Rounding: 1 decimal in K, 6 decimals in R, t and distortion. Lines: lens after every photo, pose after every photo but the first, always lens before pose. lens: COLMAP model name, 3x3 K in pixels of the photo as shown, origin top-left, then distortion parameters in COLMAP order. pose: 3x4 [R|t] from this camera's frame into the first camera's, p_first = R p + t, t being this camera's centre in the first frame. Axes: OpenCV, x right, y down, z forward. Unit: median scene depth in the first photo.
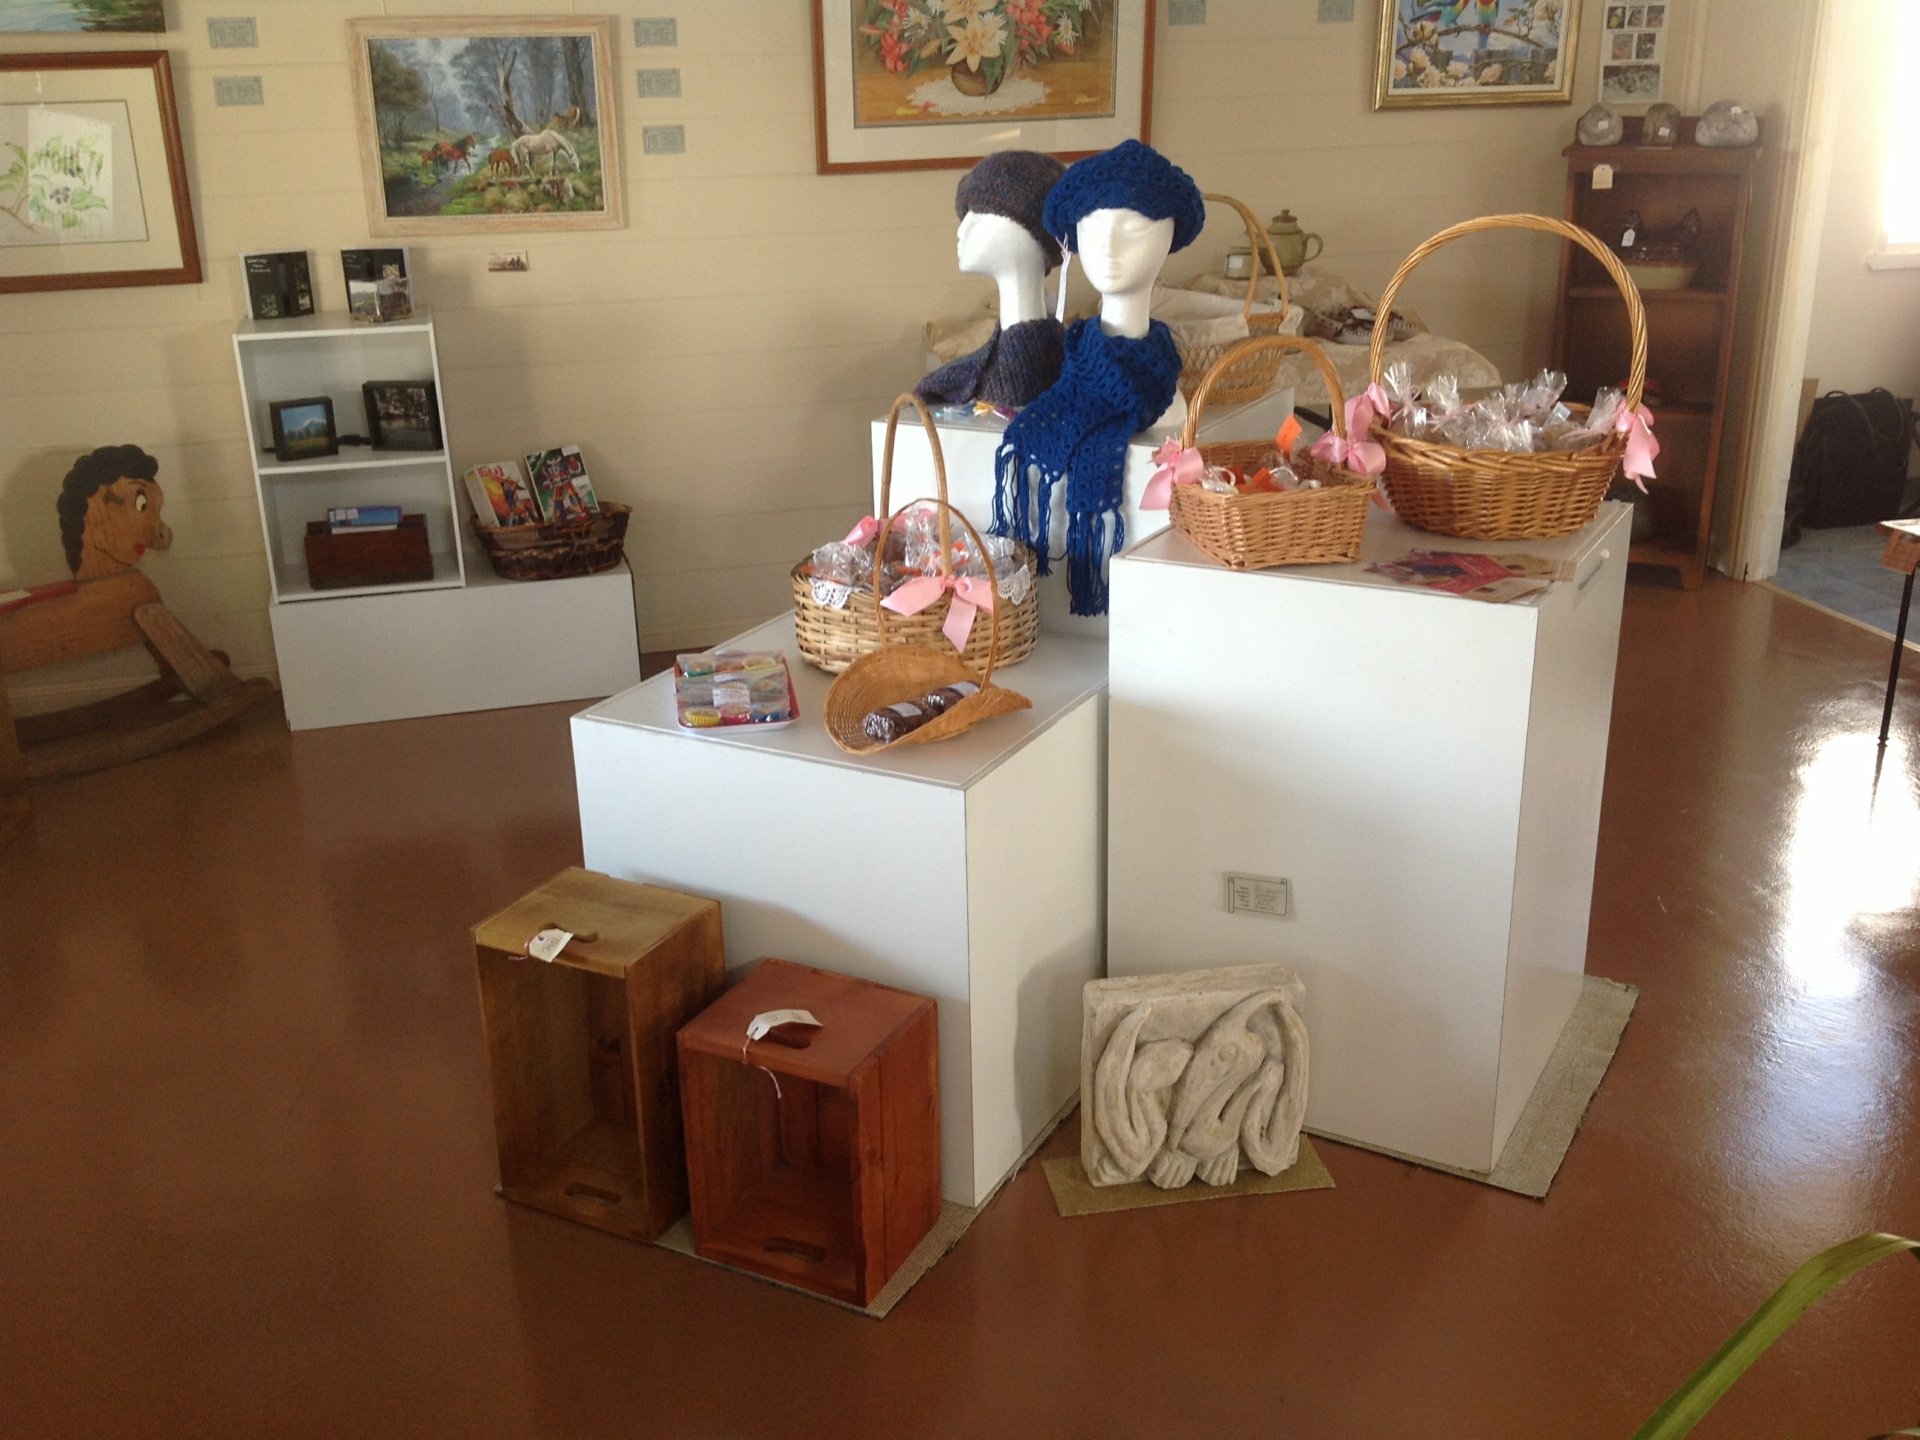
lens RADIAL K [[1883.0, 0, 985.9], [0, 1883.0, 724.9], [0, 0, 1]] dist [0.089294, -0.245192]
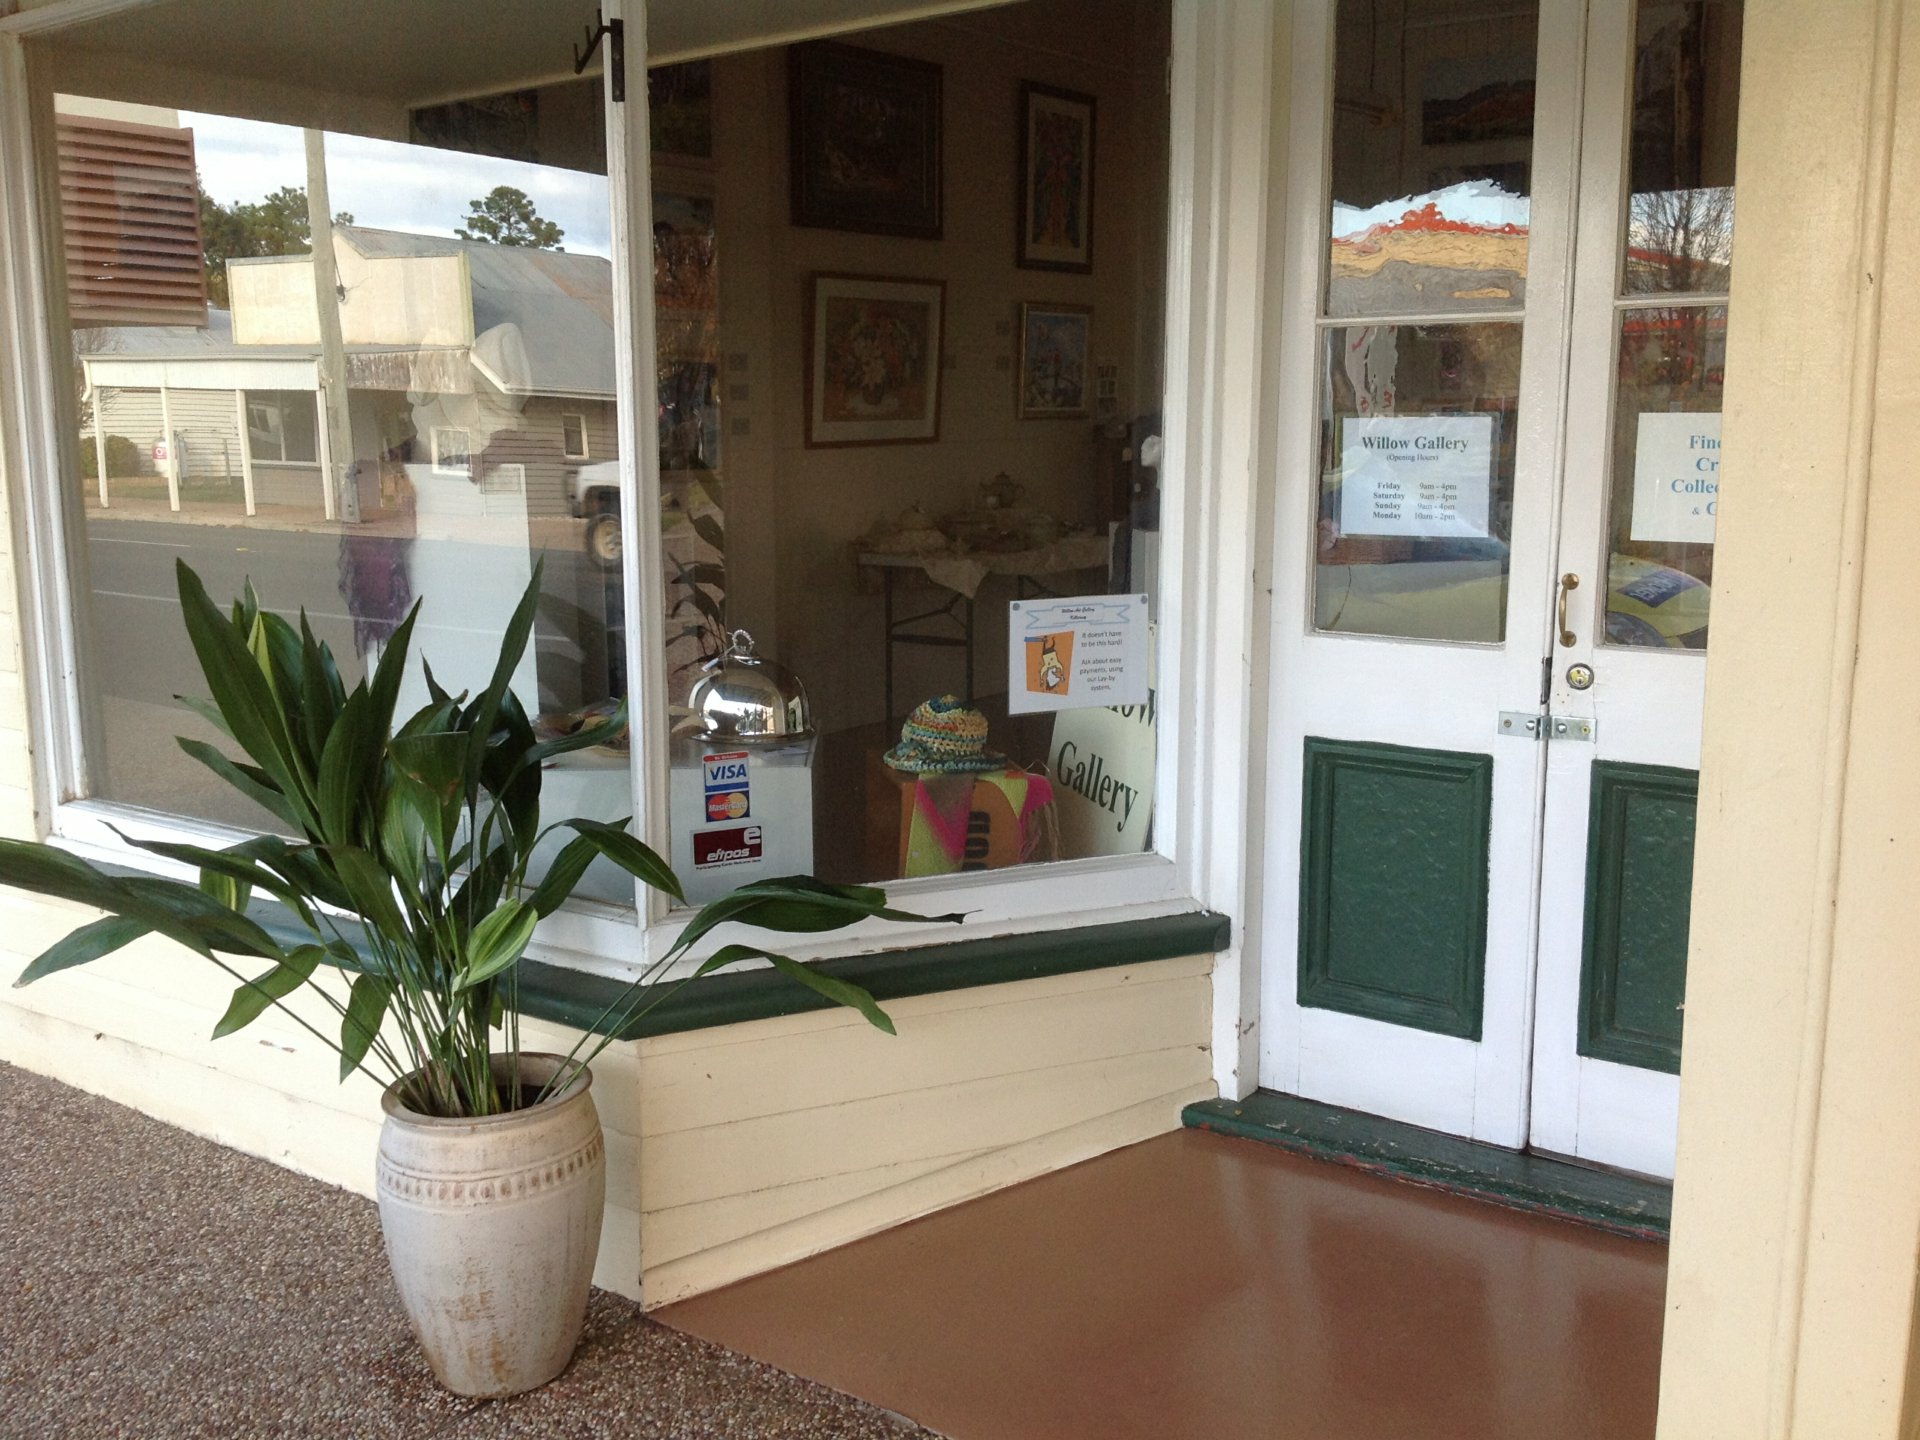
lens RADIAL K [[1847.9, 0, 959.0], [0, 1847.9, 744.3], [0, 0, 1]] dist [0.162217, -0.403649]
pose [[0.802862, -0.095388, 0.588484, -0.993732], [0.201510, 0.972438, -0.117295, 0.179771], [-0.561075, 0.212757, 0.799956, -0.316119]]
